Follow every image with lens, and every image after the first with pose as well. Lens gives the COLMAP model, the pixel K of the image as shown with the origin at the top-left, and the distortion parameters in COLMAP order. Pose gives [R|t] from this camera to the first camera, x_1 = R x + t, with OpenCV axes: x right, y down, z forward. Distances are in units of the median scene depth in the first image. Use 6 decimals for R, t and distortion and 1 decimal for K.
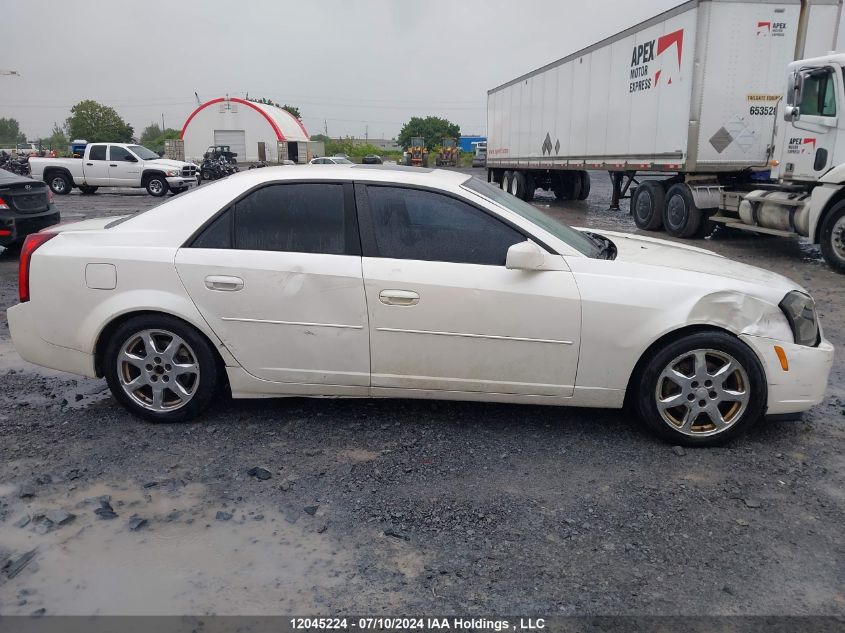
lens RADIAL K [[653.9, 0, 422.5], [0, 653.9, 316.5], [0, 0, 1]] dist [0.034241, -0.056158]
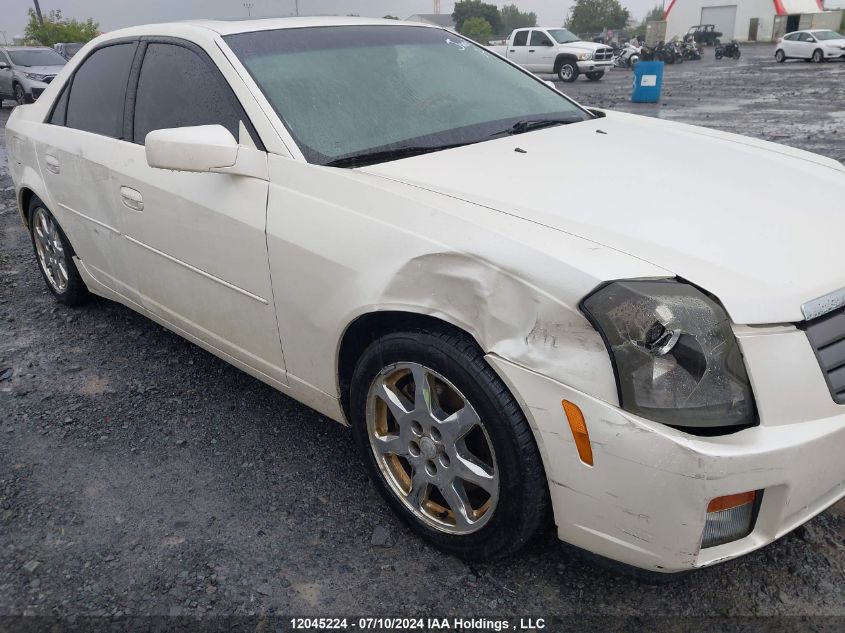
lens RADIAL K [[653.9, 0, 422.5], [0, 653.9, 316.5], [0, 0, 1]] dist [0.034241, -0.056158]
pose [[0.773958, 0.202222, -0.600079, 0.088432], [-0.104636, 0.975452, 0.193764, -0.009946], [0.624532, -0.087176, 0.776119, 0.077025]]
